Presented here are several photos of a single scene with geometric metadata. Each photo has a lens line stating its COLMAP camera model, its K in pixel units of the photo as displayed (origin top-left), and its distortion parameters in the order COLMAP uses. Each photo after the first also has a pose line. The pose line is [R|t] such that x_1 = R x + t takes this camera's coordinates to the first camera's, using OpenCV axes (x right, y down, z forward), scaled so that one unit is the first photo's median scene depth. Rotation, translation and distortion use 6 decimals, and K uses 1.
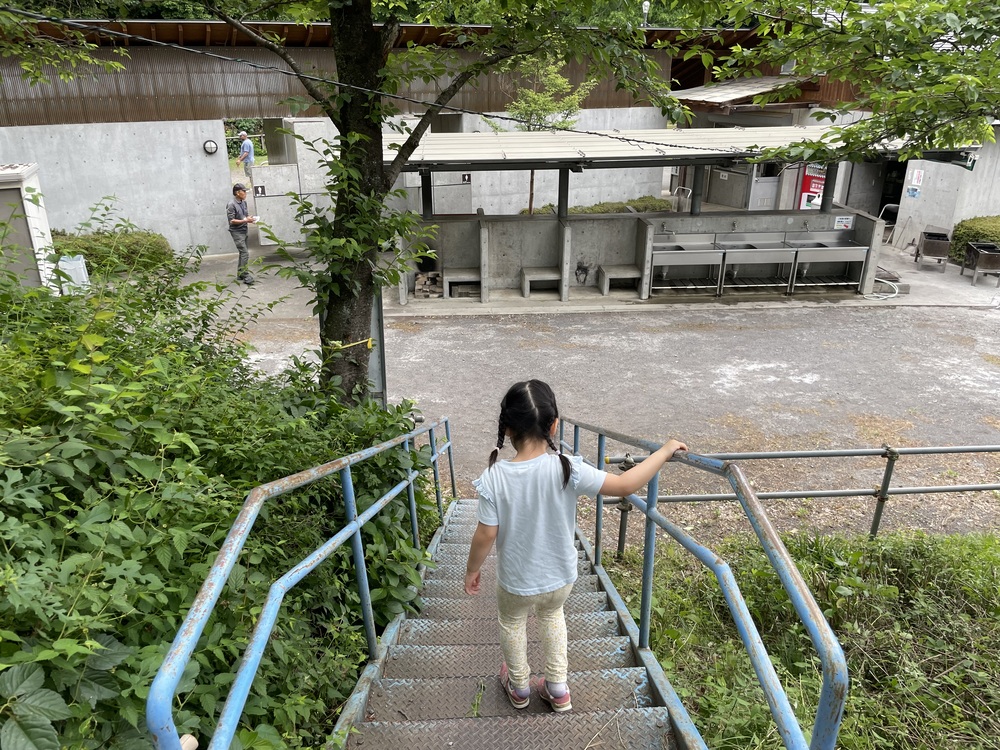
lens RADIAL K [[749.5, 0, 500.0], [0, 749.5, 375.0], [0, 0, 1]] dist [0.012136, -0.001409]
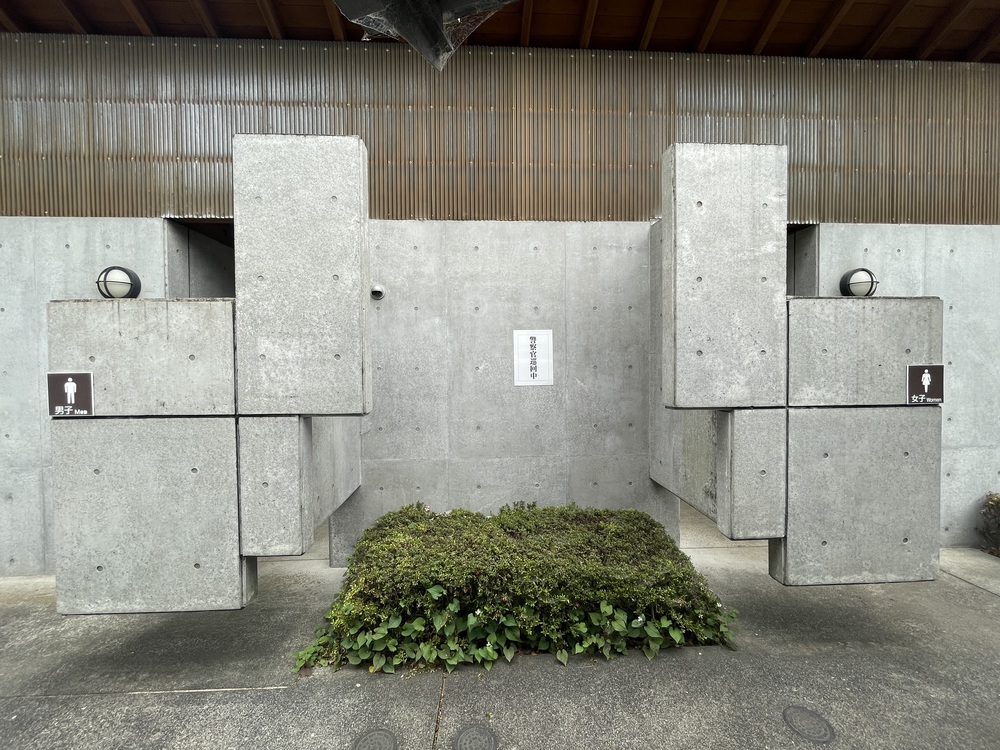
lens RADIAL K [[405.6, 0, 500.0], [0, 405.6, 375.0], [0, 0, 1]] dist [-0.000446, -0.000081]
pose [[0.937318, -0.000956, -0.348474, -0.141808], [-0.125781, 0.931654, -0.340880, -0.220260], [0.324983, 0.363345, 0.873136, 0.914041]]
